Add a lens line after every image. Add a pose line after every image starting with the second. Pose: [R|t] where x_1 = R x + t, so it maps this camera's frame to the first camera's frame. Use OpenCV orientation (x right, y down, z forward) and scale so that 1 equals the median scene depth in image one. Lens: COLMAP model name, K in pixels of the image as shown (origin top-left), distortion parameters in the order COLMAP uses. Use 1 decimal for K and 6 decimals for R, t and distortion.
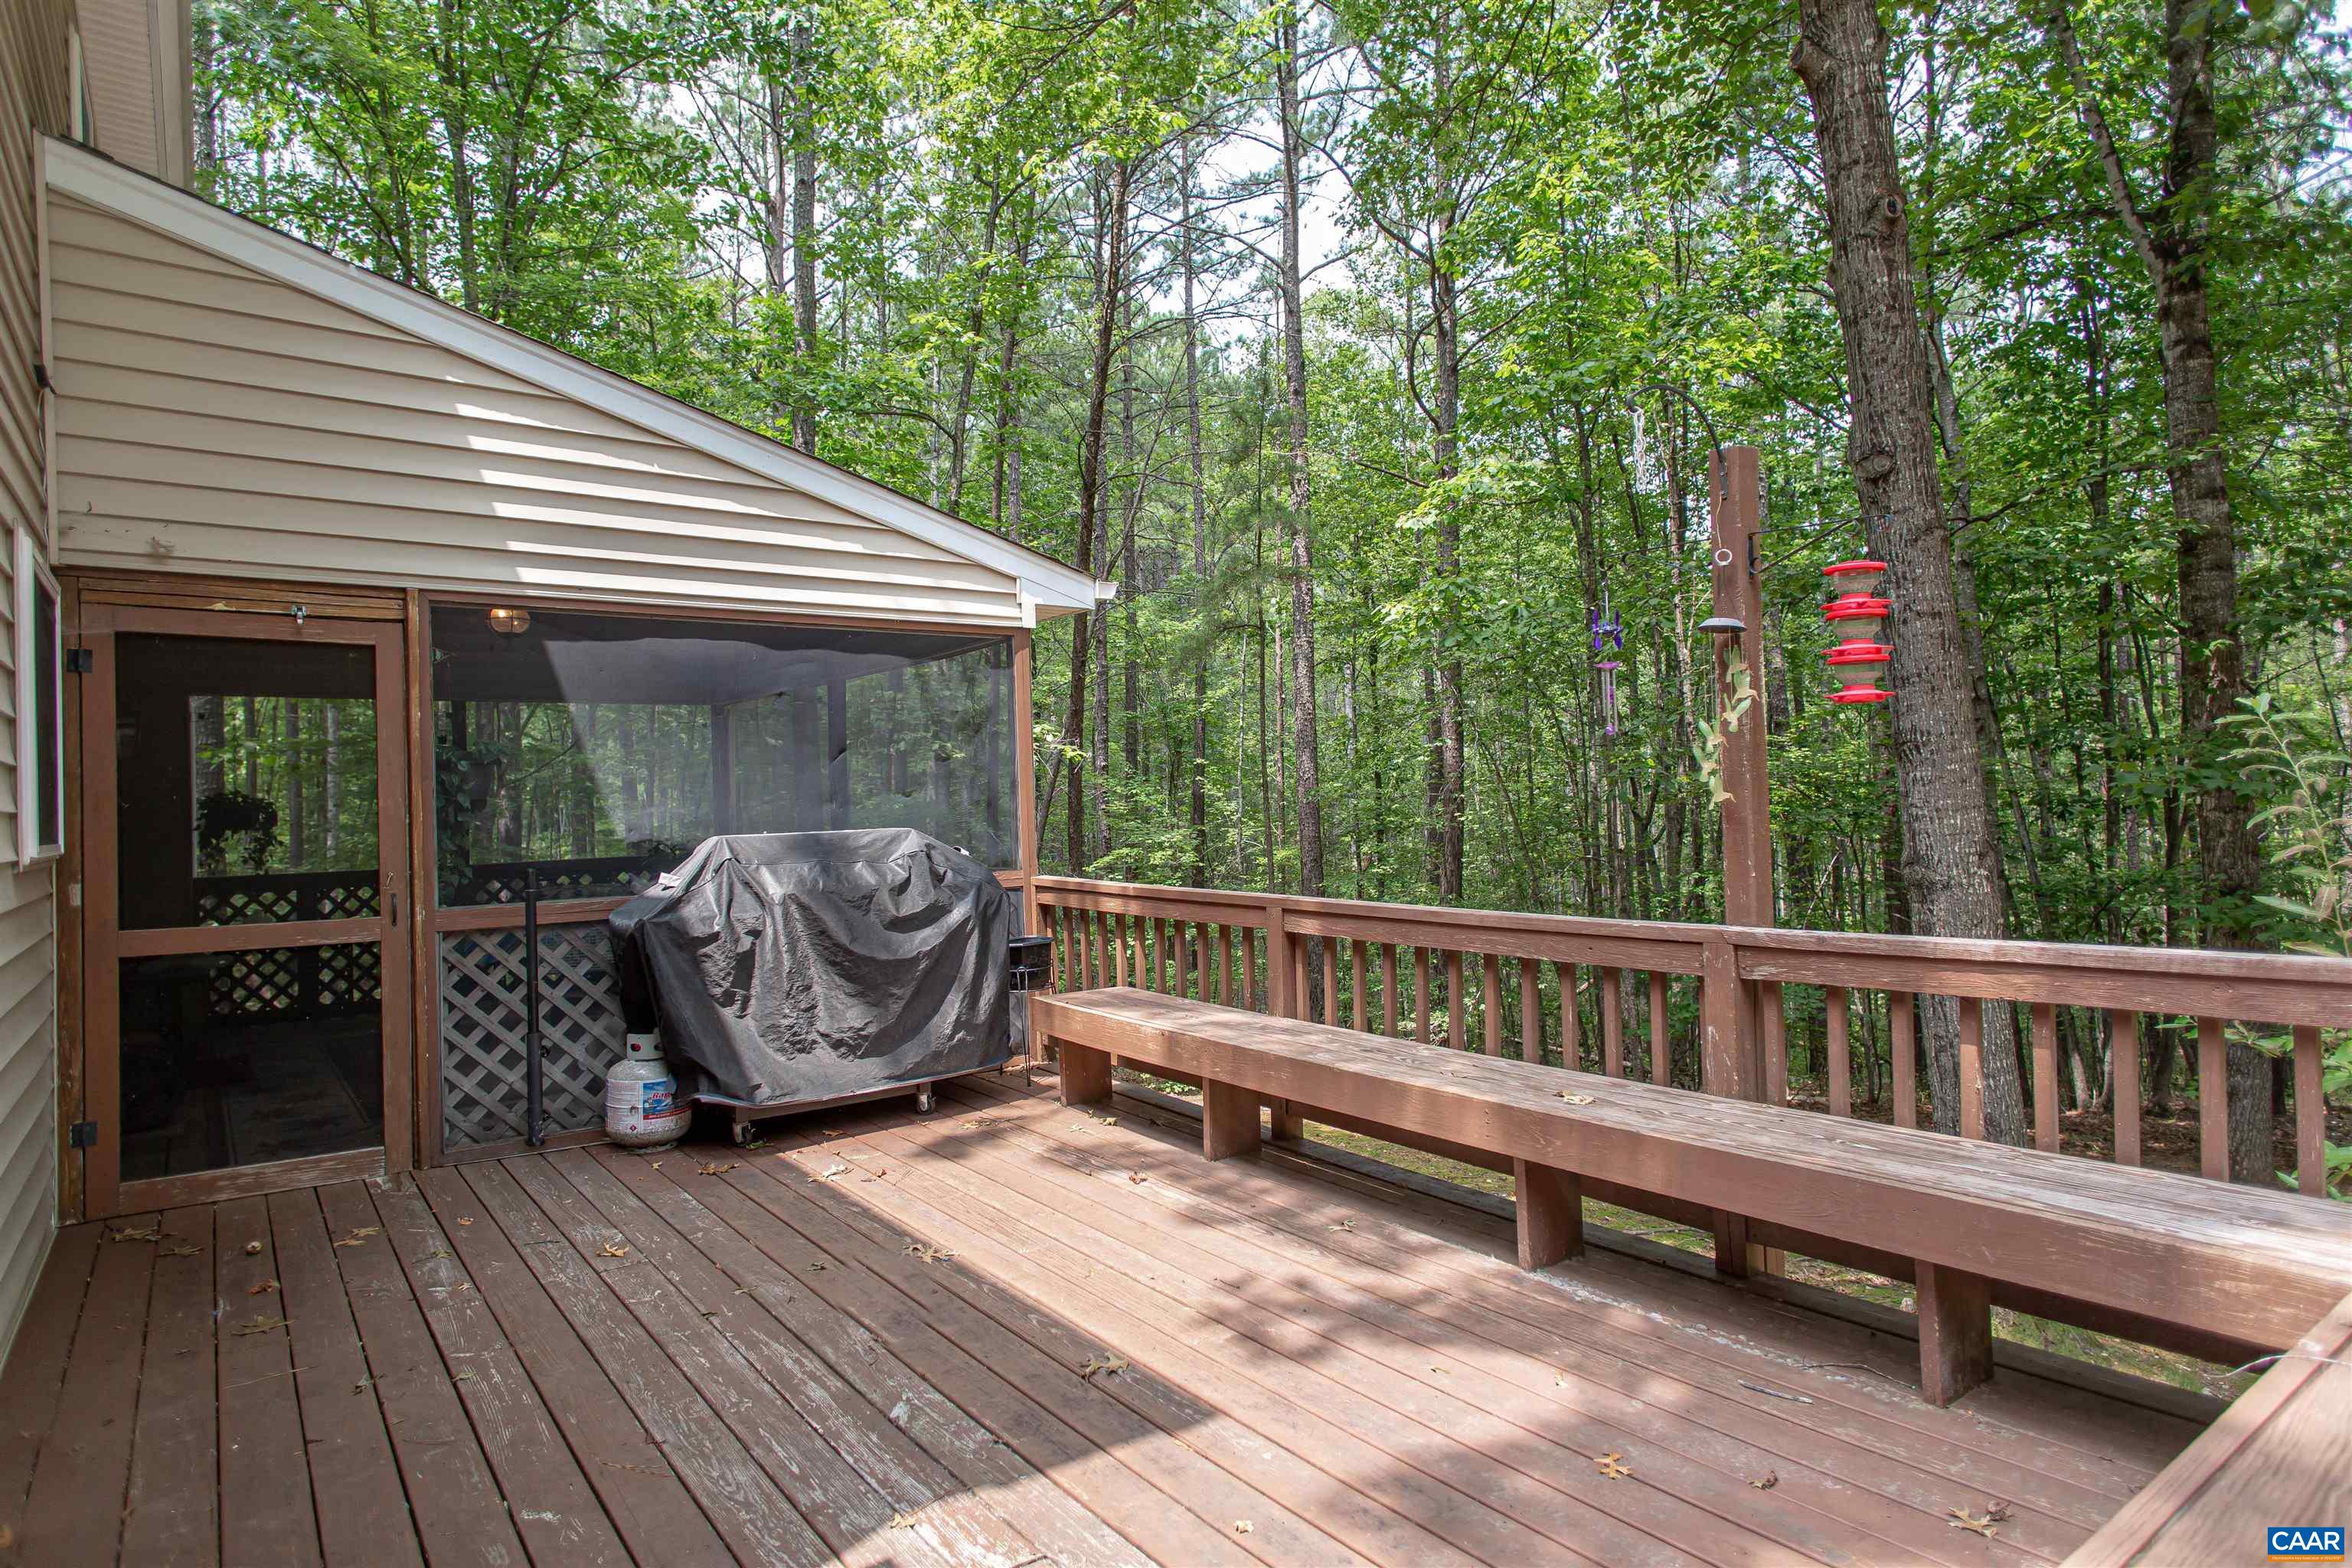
lens RADIAL K [[1297.7, 0, 1185.6], [0, 1297.7, 785.5], [0, 0, 1]] dist [0.015914, -0.000065]
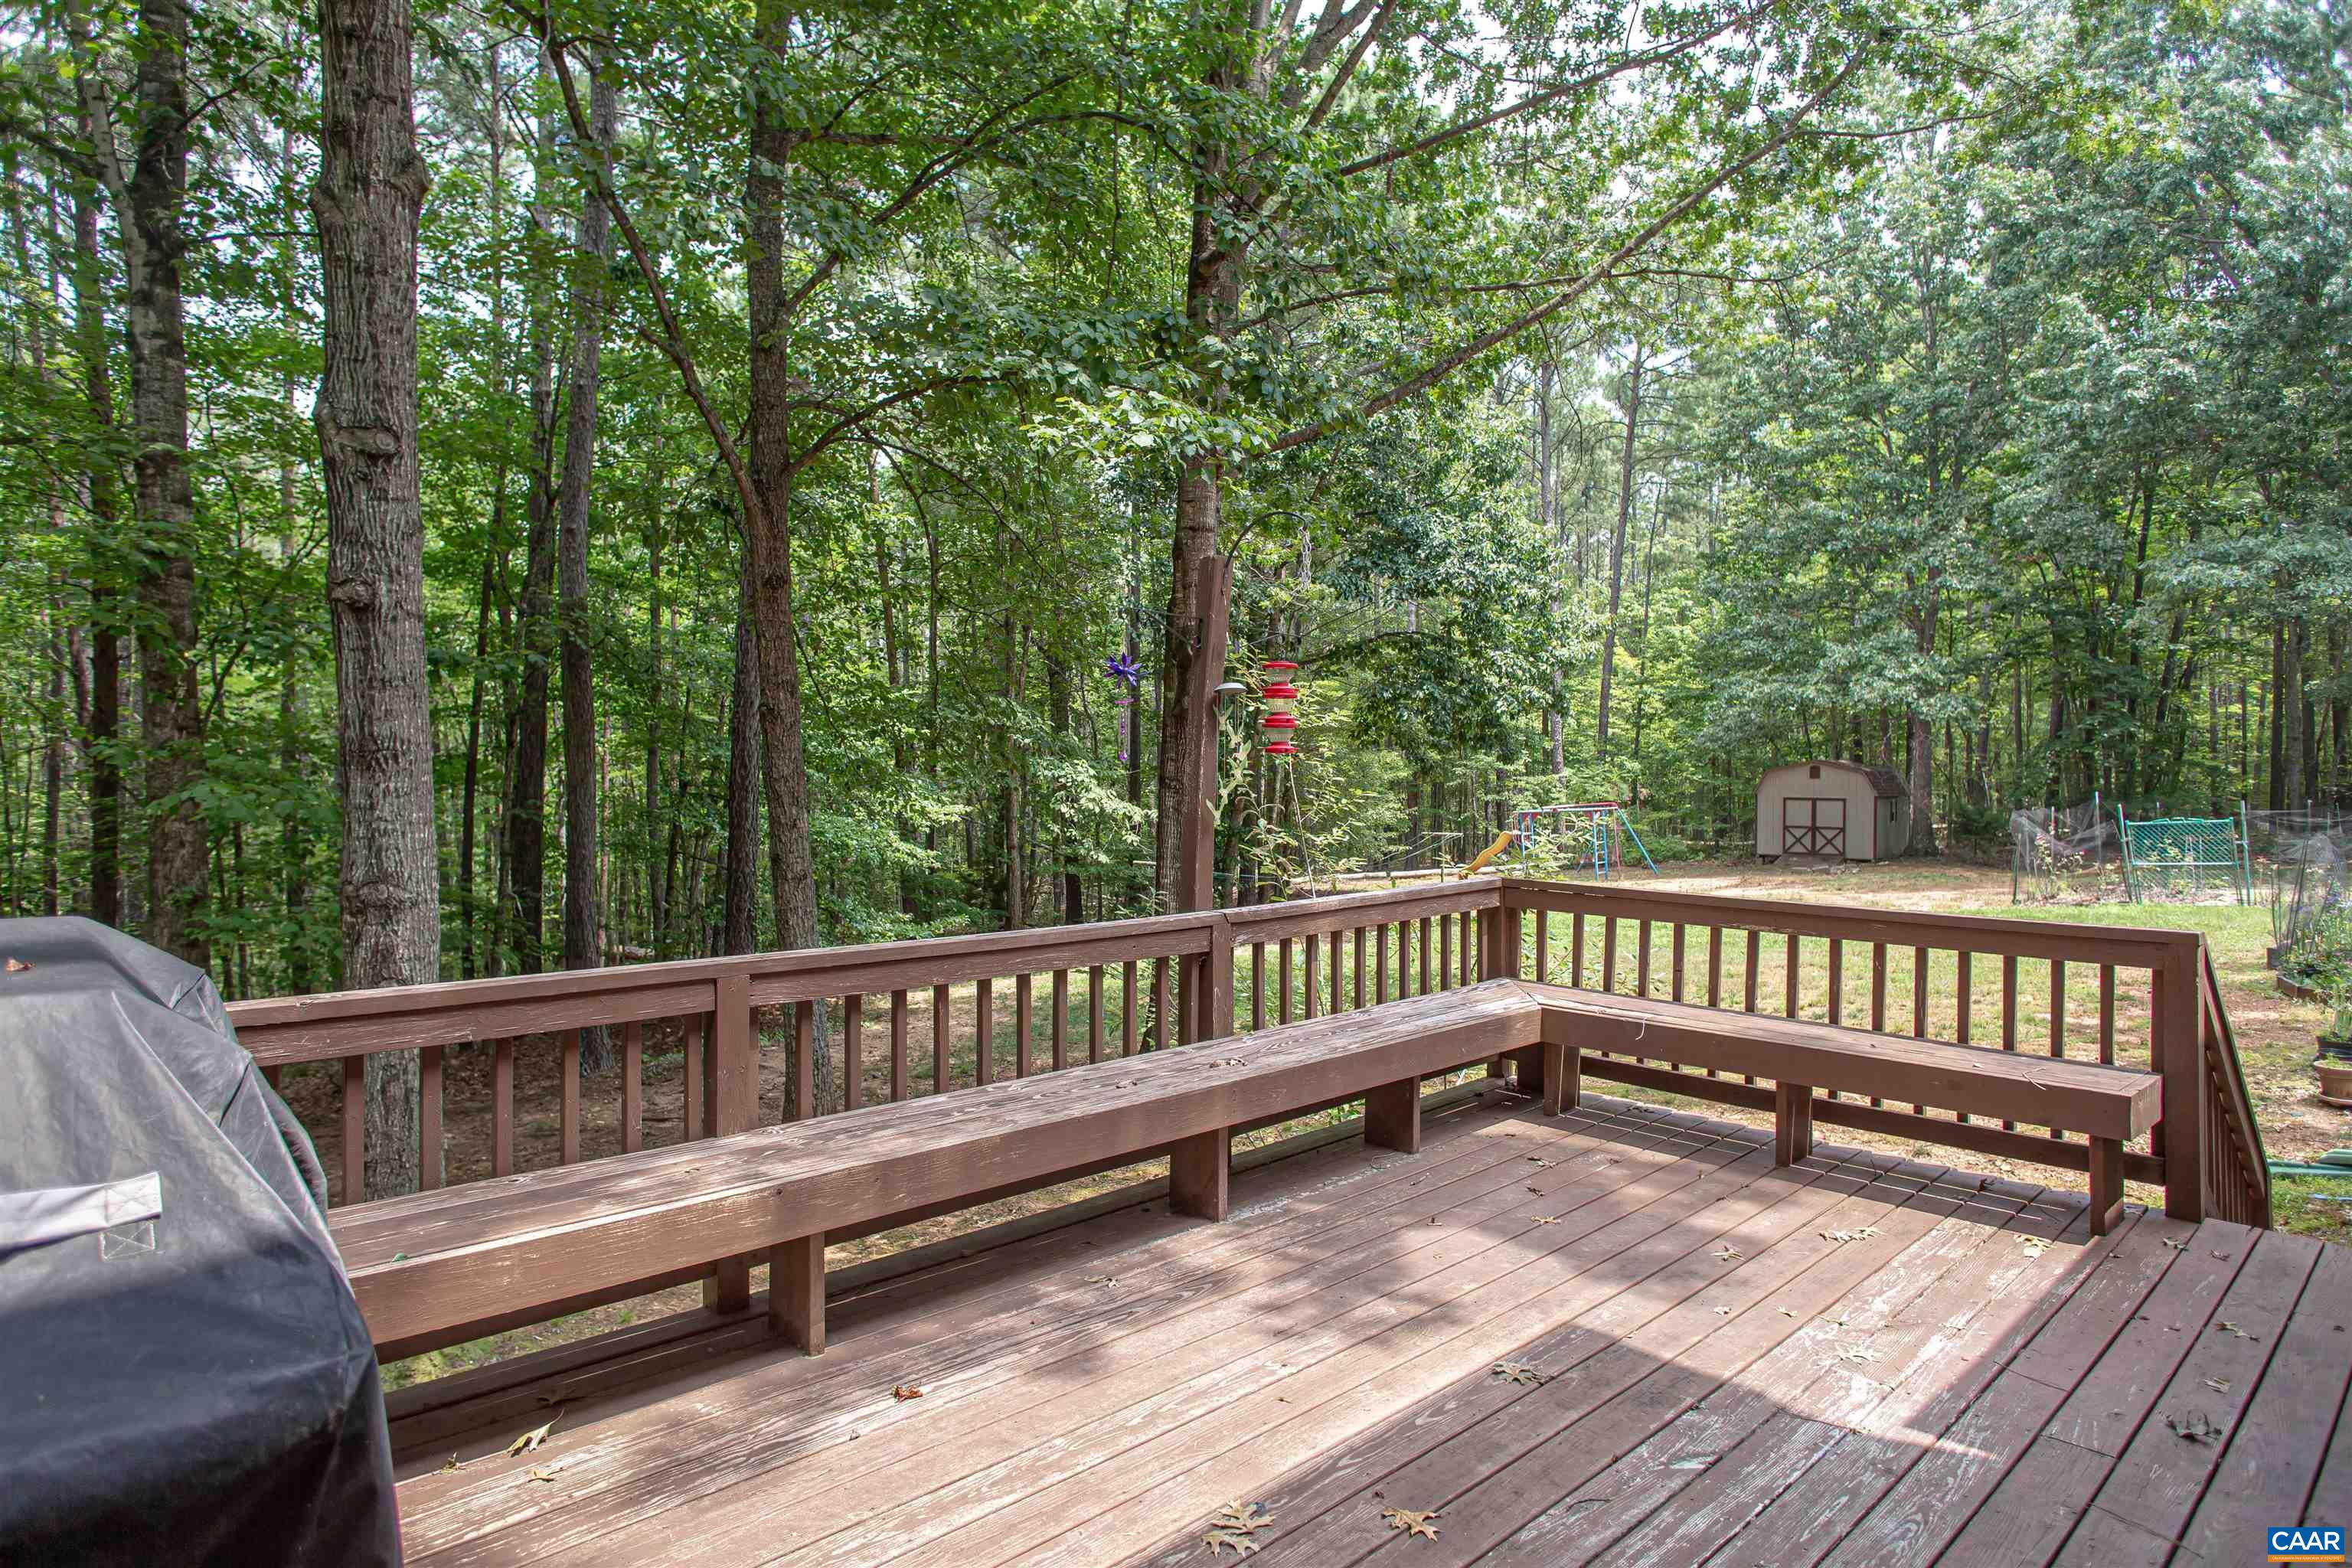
lens RADIAL K [[1343.4, 0, 1181.2], [0, 1343.4, 774.5], [0, 0, 1]] dist [0.007330, 0.002141]
pose [[-0.119561, 0.019127, 0.992643, -1.061718], [-0.000480, 0.999813, -0.019323, 0.002151], [-0.992827, -0.002786, -0.119530, 1.369195]]
